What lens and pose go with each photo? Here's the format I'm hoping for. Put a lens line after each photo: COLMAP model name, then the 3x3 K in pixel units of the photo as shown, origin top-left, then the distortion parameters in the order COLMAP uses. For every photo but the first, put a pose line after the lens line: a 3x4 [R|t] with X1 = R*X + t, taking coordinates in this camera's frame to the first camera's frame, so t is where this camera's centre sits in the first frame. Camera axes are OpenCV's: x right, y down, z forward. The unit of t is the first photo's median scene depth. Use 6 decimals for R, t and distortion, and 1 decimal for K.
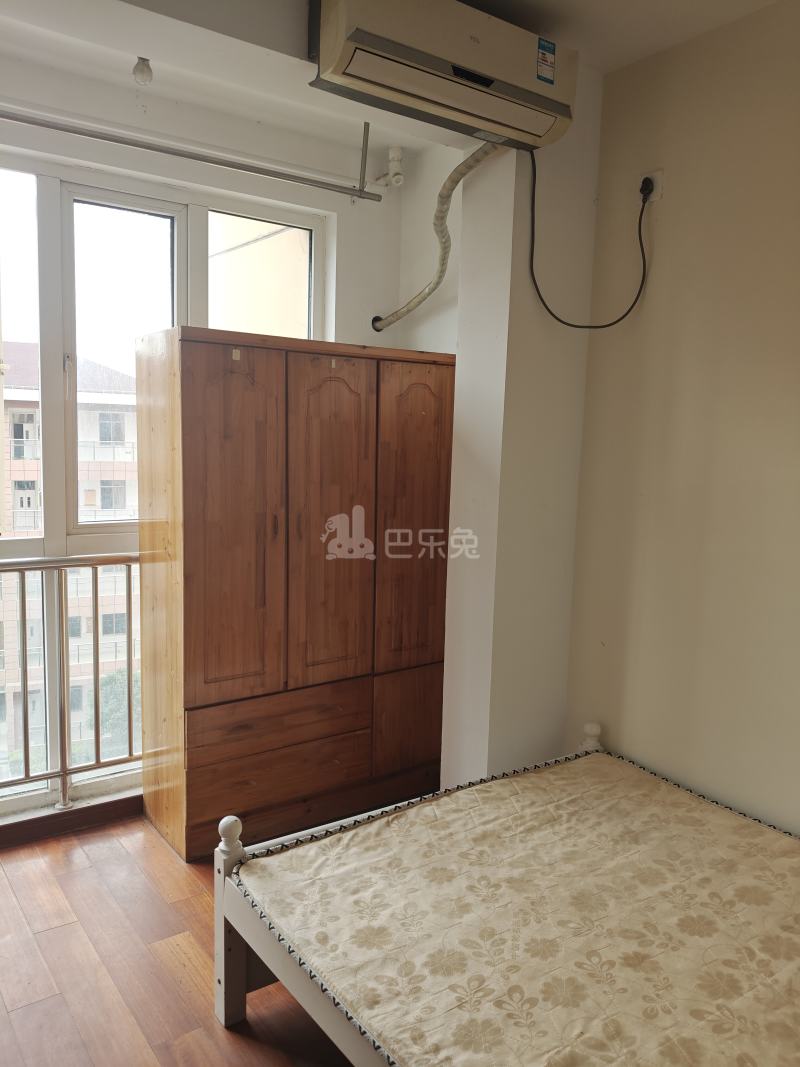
lens RADIAL K [[810.6, 0, 401.6], [0, 810.6, 547.8], [0, 0, 1]] dist [0.081192, -0.164316]
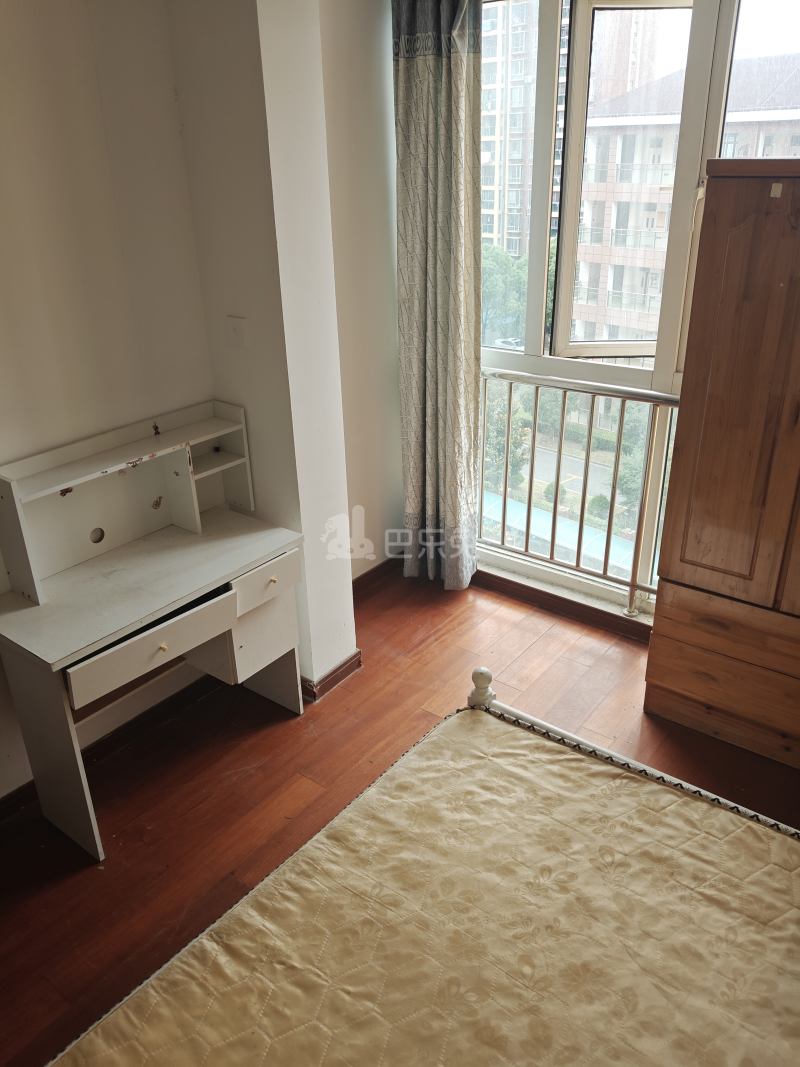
lens RADIAL K [[810.6, 0, 401.6], [0, 810.6, 547.8], [0, 0, 1]] dist [0.081192, -0.164316]
pose [[0.285159, 0.387945, -0.876461, 0.476877], [-0.098983, 0.921458, 0.375657, -0.166937], [0.953355, -0.020367, 0.301162, 0.389215]]
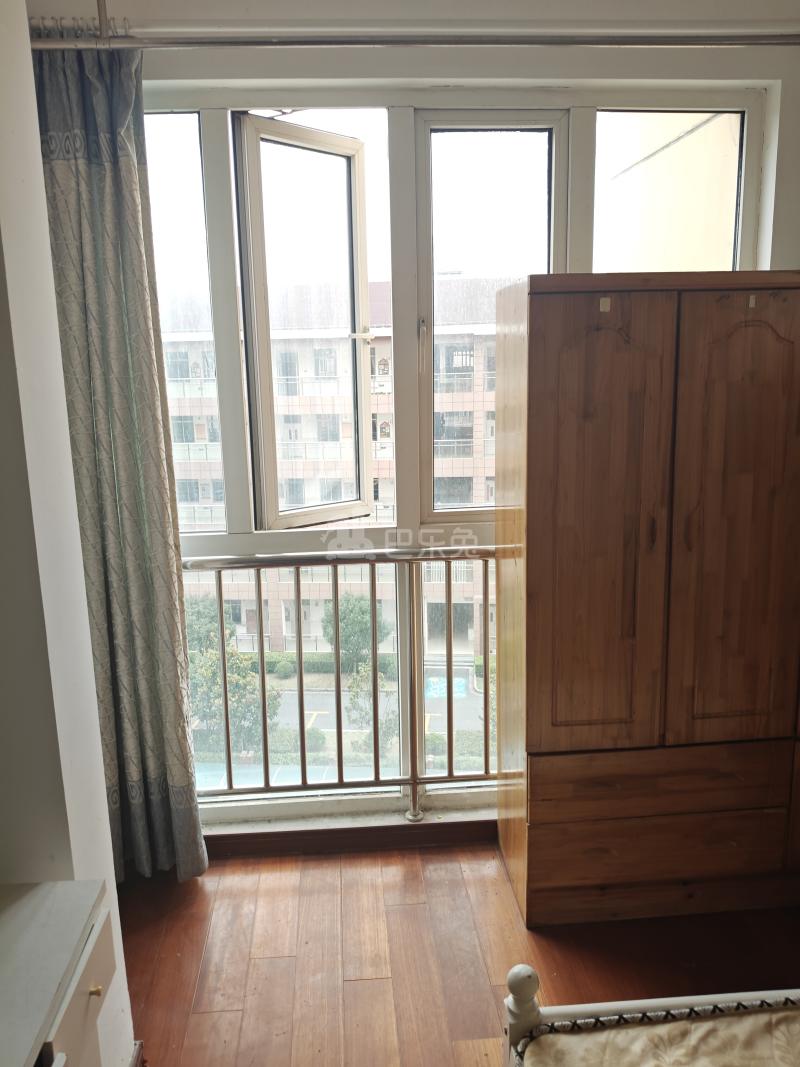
lens RADIAL K [[824.1, 0, 400.0], [0, 824.1, 533.5], [0, 0, 1]] dist [0.021987, -0.053086]
pose [[0.851012, 0.062323, -0.521435, 0.039882], [-0.023452, 0.996453, 0.080822, -0.079823], [0.524622, -0.056552, 0.849455, 0.236839]]
